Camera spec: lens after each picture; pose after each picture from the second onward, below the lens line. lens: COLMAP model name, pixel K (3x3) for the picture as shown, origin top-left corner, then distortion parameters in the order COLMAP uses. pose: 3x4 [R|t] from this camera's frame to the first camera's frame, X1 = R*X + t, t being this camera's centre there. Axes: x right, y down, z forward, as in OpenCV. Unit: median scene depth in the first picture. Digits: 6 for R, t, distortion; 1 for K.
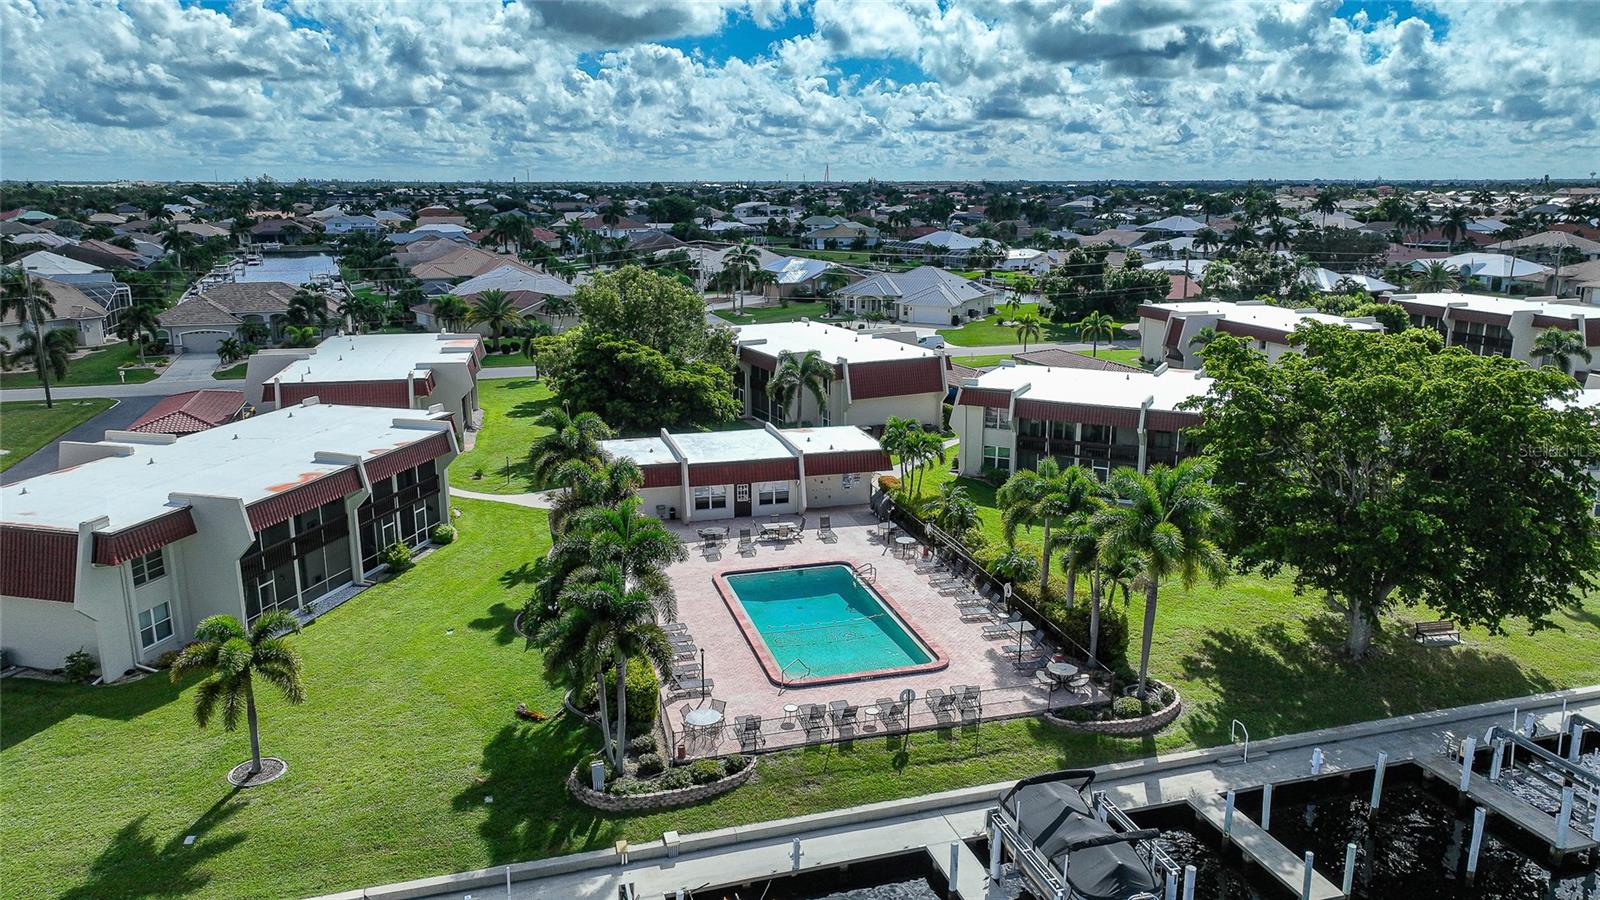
lens RADIAL K [[1122.9, 0, 801.3], [0, 1122.9, 452.7], [0, 0, 1]] dist [-0.003846, 0.019685]
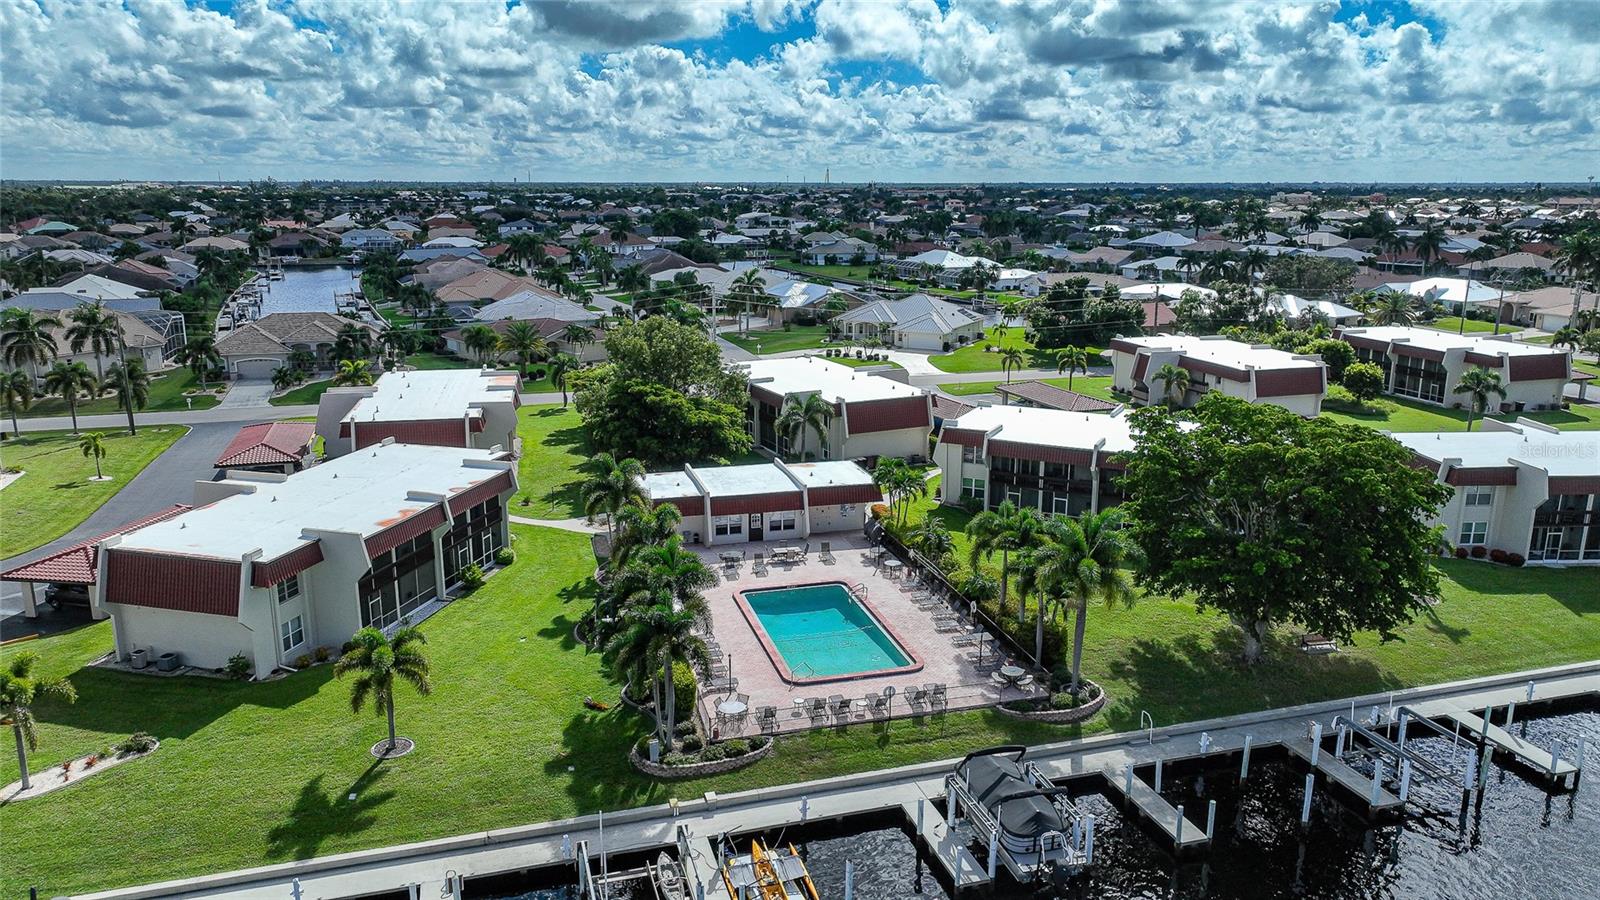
lens RADIAL K [[1118.3, 0, 800.9], [0, 1118.3, 460.8], [0, 0, 1]] dist [0.003063, 0.005818]
pose [[0.999997, 0.002593, -0.000090, -0.005013], [-0.002592, 0.999972, 0.006990, -0.037525], [0.000109, -0.006990, 0.999976, -0.185838]]
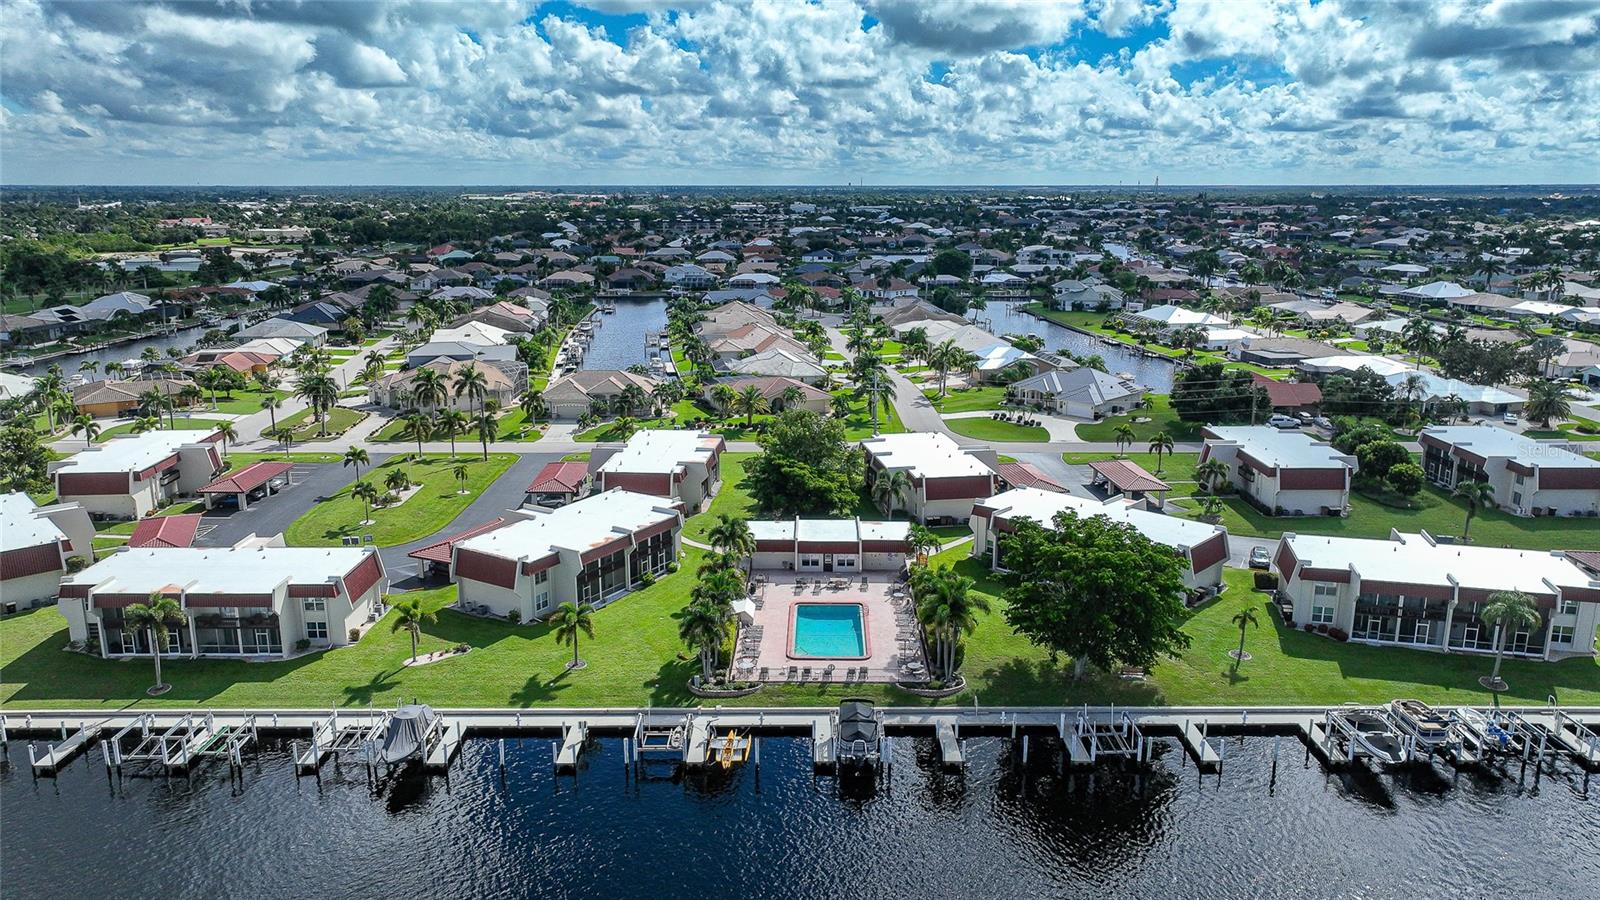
lens RADIAL K [[1118.3, 0, 800.9], [0, 1118.3, 460.8], [0, 0, 1]] dist [0.003063, 0.005818]
pose [[0.958643, 0.068583, -0.276225, 0.416971], [-0.066948, 0.997638, 0.015355, -0.155674], [0.276625, 0.003773, 0.960970, -0.804094]]
